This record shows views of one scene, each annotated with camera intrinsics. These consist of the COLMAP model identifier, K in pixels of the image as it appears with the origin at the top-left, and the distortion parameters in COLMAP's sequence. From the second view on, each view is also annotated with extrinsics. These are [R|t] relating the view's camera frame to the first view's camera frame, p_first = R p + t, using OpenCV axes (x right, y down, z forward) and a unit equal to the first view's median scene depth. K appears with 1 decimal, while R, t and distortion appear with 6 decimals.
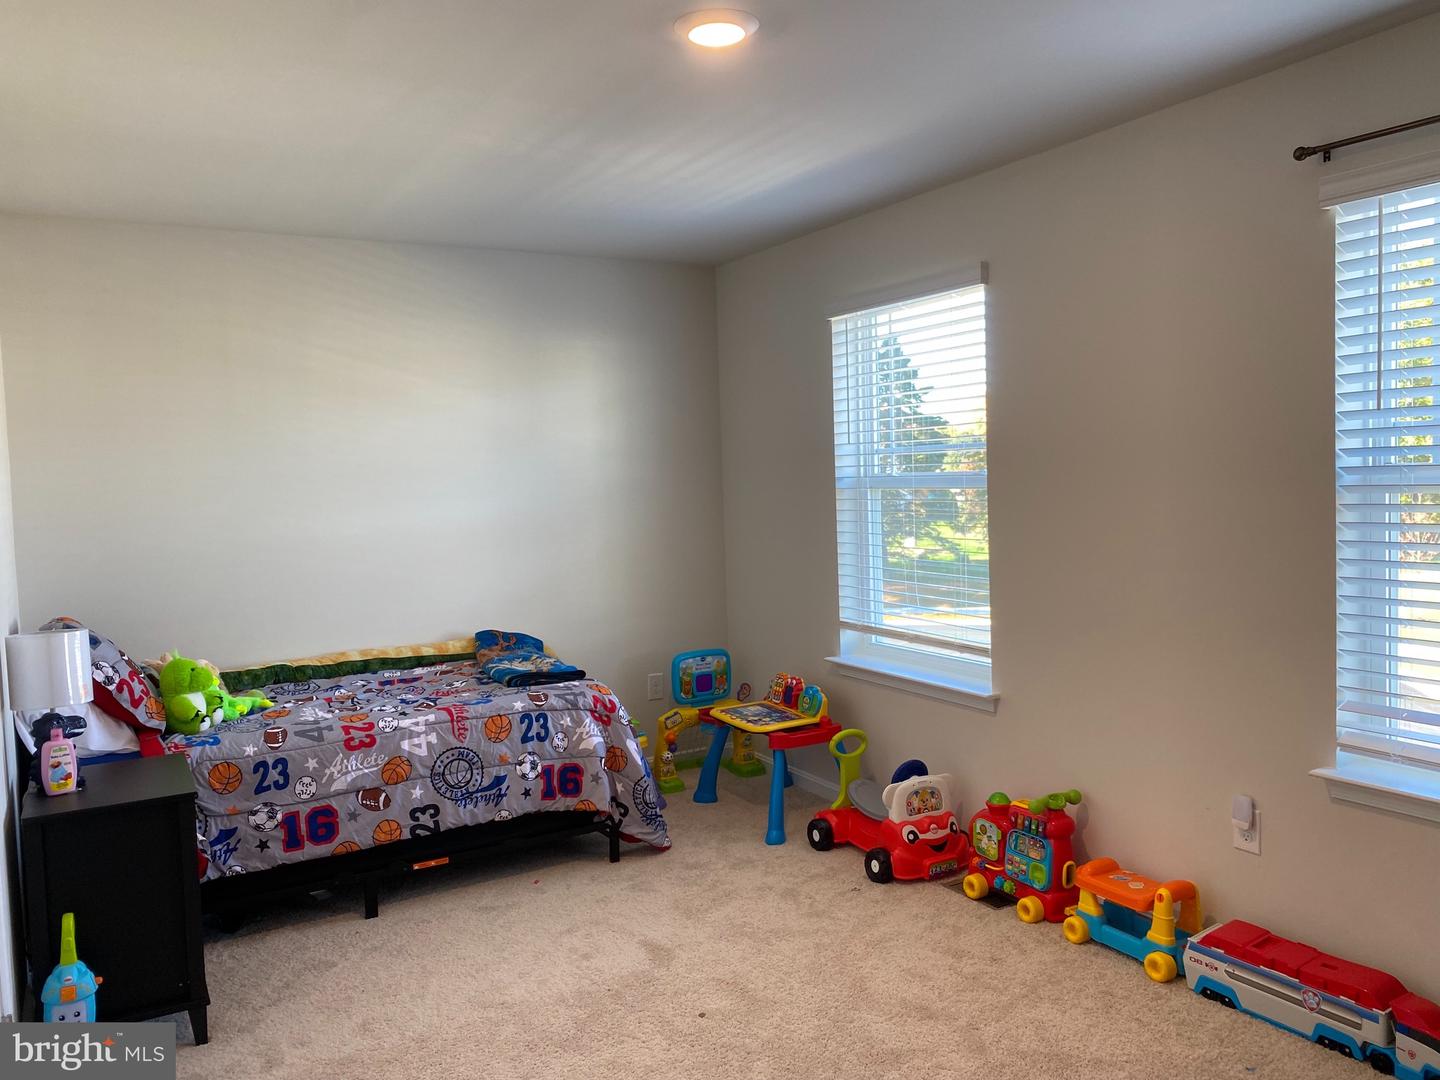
lens RADIAL K [[1069.2, 0, 720.0], [0, 1069.2, 540.0], [0, 0, 1]] dist [0.000549, -0.210242]
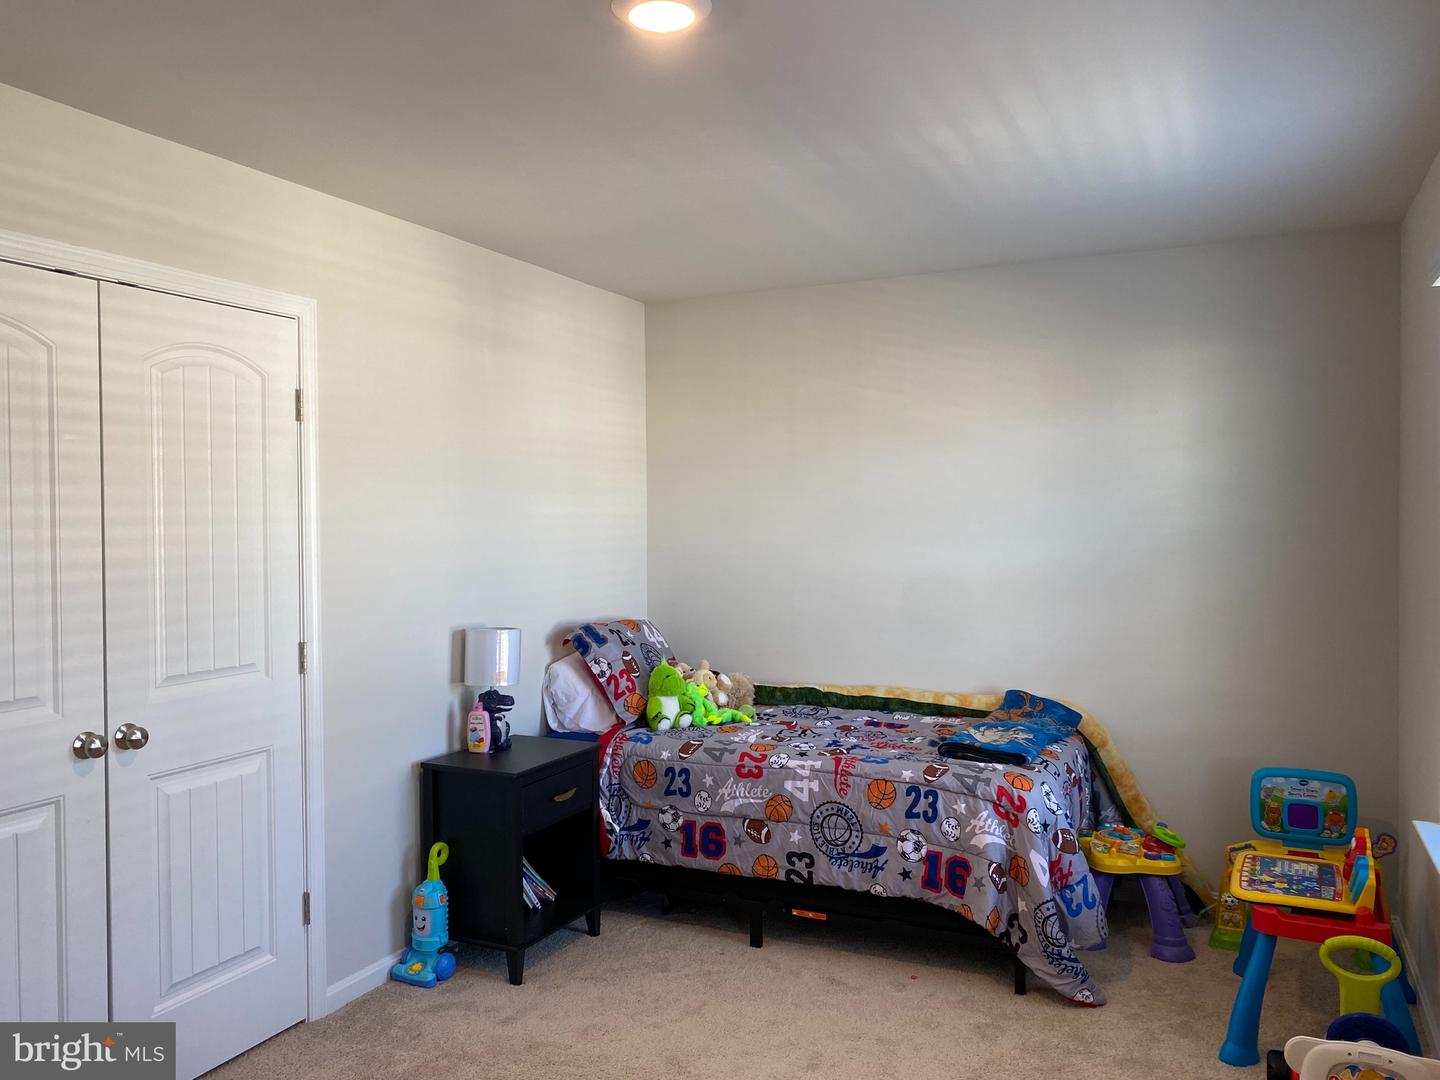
lens RADIAL K [[1094.2, 0, 720.0], [0, 1094.2, 540.0], [0, 0, 1]] dist [0.000958, -0.068036]
pose [[0.542721, 0.054079, -0.838170, 0.501298], [-0.067734, 0.997493, 0.020501, -0.051300], [0.837177, 0.045646, 0.545023, 0.372758]]
